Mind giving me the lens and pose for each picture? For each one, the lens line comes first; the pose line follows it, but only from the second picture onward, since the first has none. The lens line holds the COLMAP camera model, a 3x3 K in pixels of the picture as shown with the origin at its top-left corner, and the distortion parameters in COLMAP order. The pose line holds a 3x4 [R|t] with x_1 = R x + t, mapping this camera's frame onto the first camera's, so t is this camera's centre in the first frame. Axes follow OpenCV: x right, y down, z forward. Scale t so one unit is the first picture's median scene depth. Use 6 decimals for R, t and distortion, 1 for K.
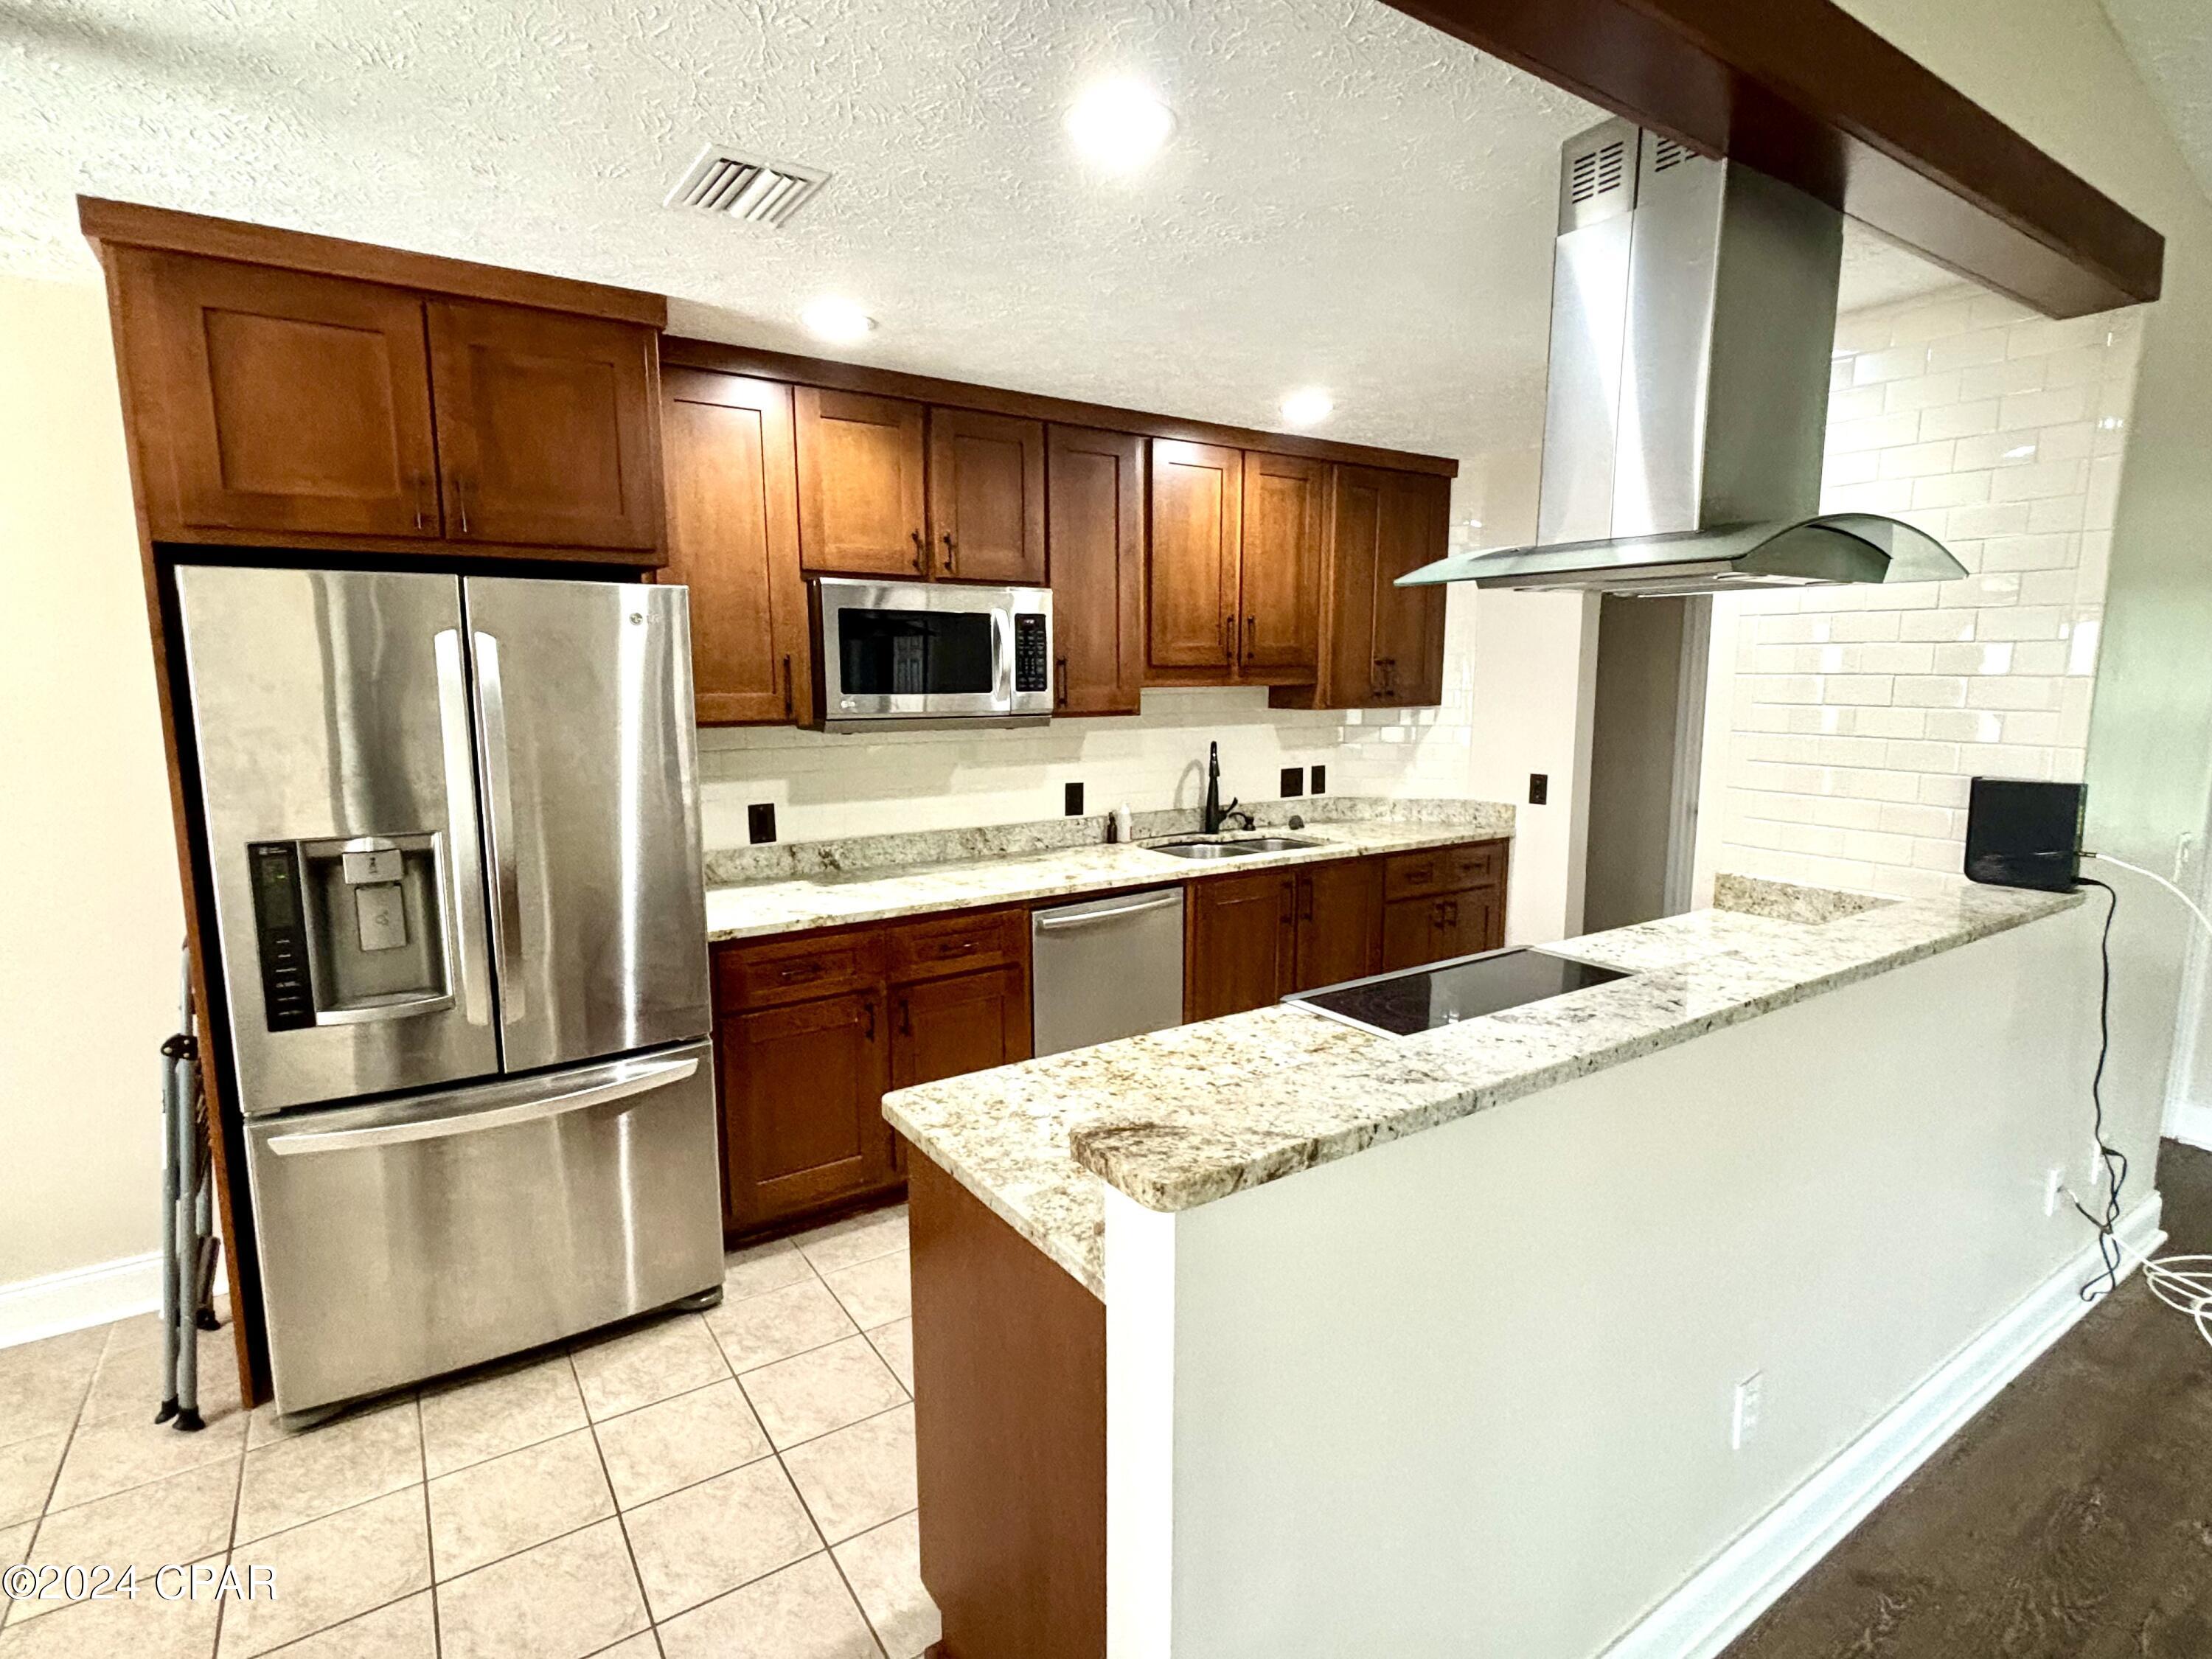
lens RADIAL K [[1106.8, 0, 1102.9], [0, 1106.8, 830.9], [0, 0, 1]] dist [-0.003174, -0.000027]
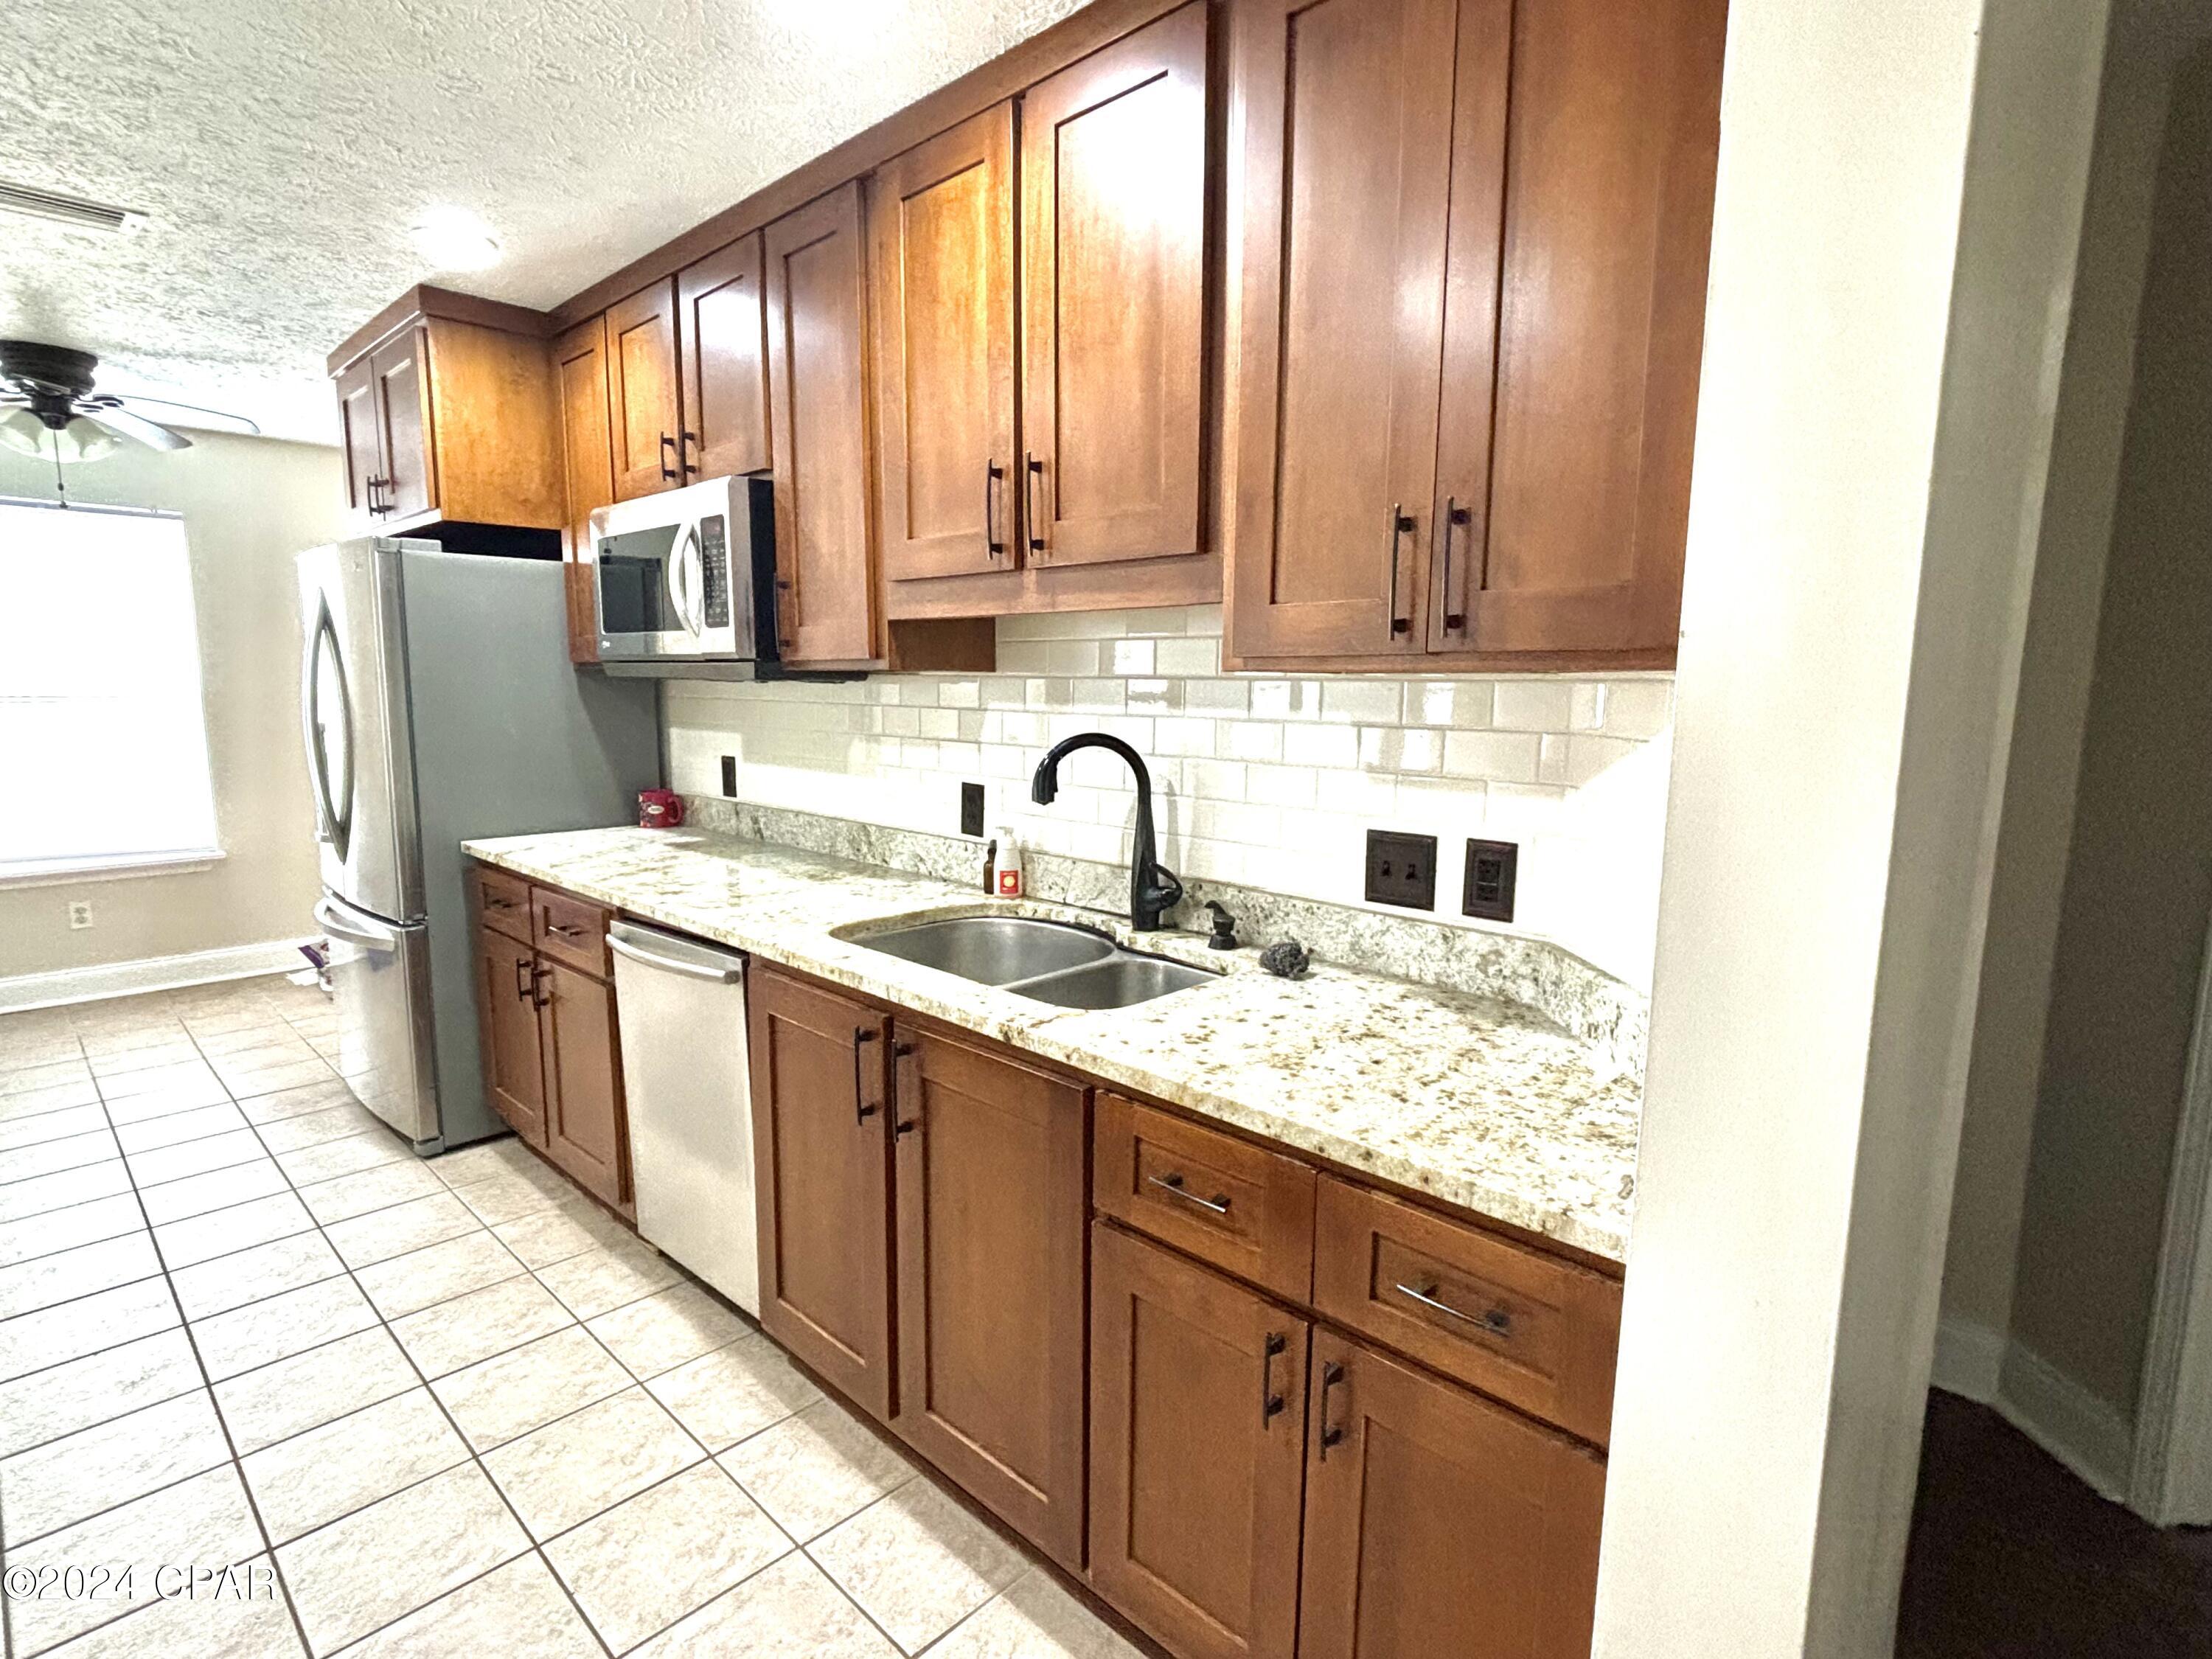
lens RADIAL K [[1106.8, 0, 1110.2], [0, 1106.8, 834.4], [0, 0, 1]] dist [-0.003174, -0.000027]
pose [[0.233988, 0.144026, -0.961512, 0.808662], [-0.152423, 0.982172, 0.110027, -0.129897], [0.960217, 0.120812, 0.251769, 1.263826]]
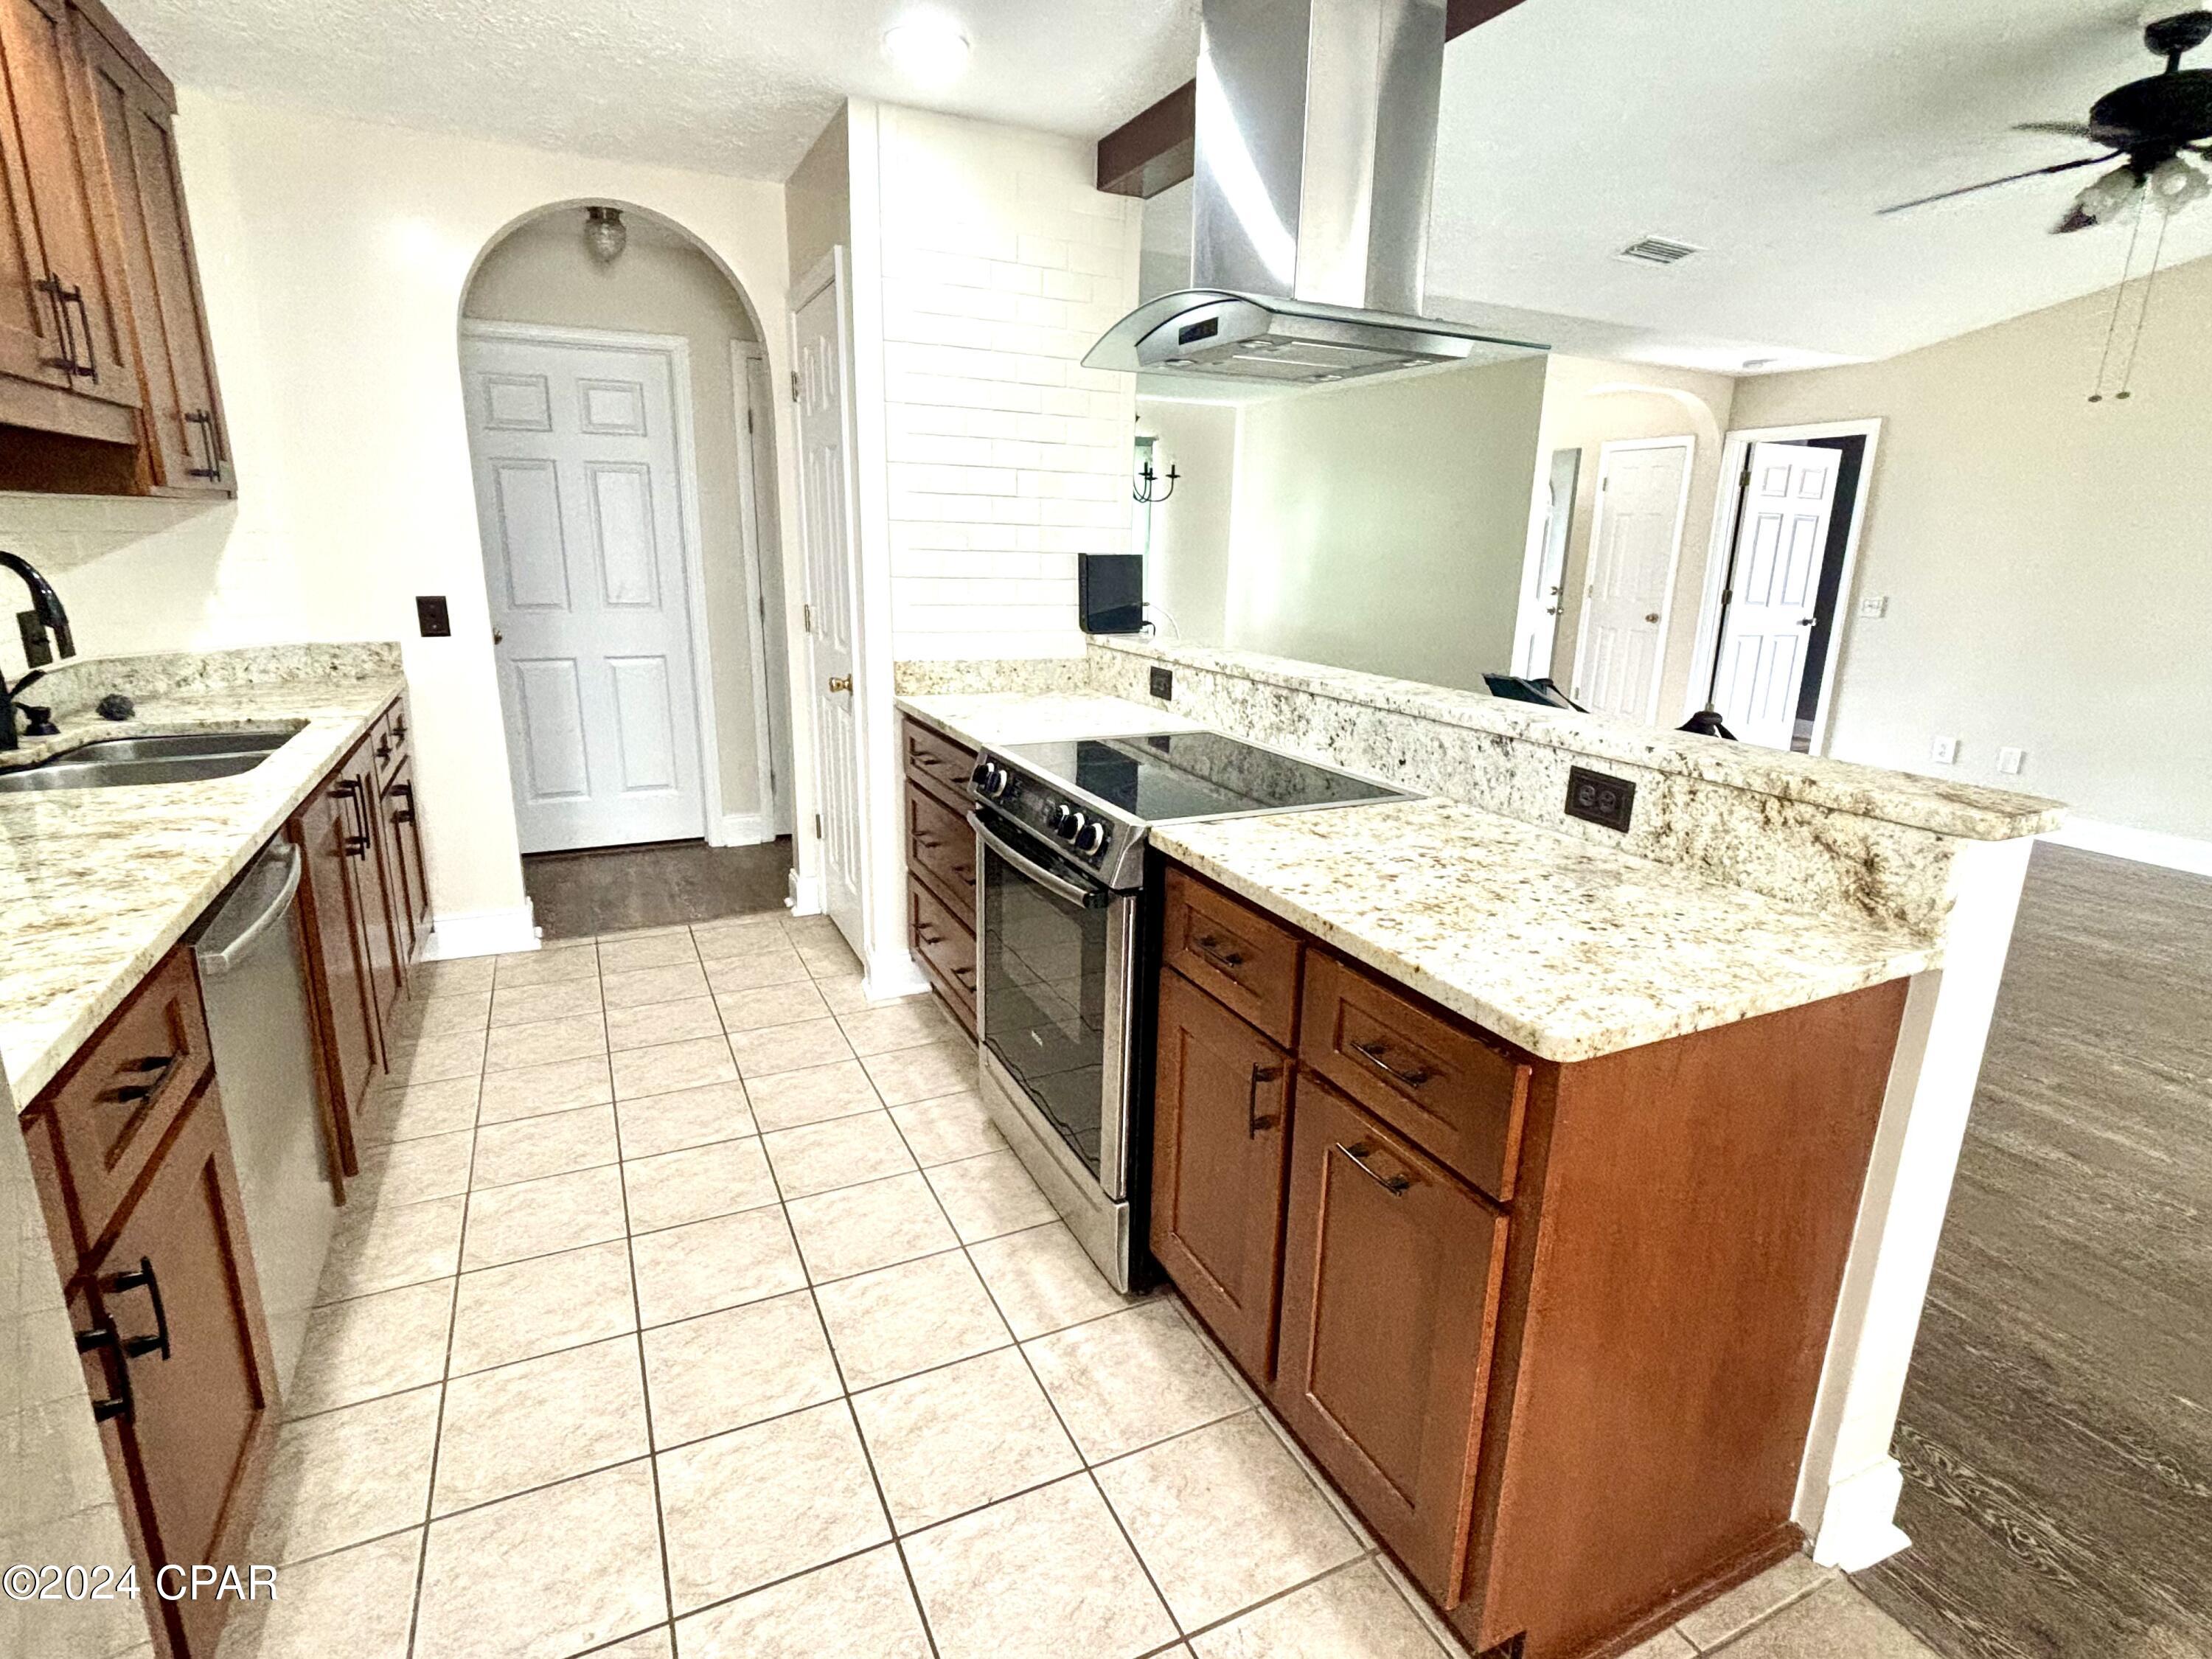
lens RADIAL K [[1106.8, 0, 1104.8], [0, 1106.8, 828.6], [0, 0, 1]] dist [-0.003174, -0.000027]
pose [[0.129721, -0.244697, 0.960883, -0.490084], [0.116311, 0.966136, 0.230332, -0.029310], [-0.984705, 0.081882, 0.153789, 0.700541]]
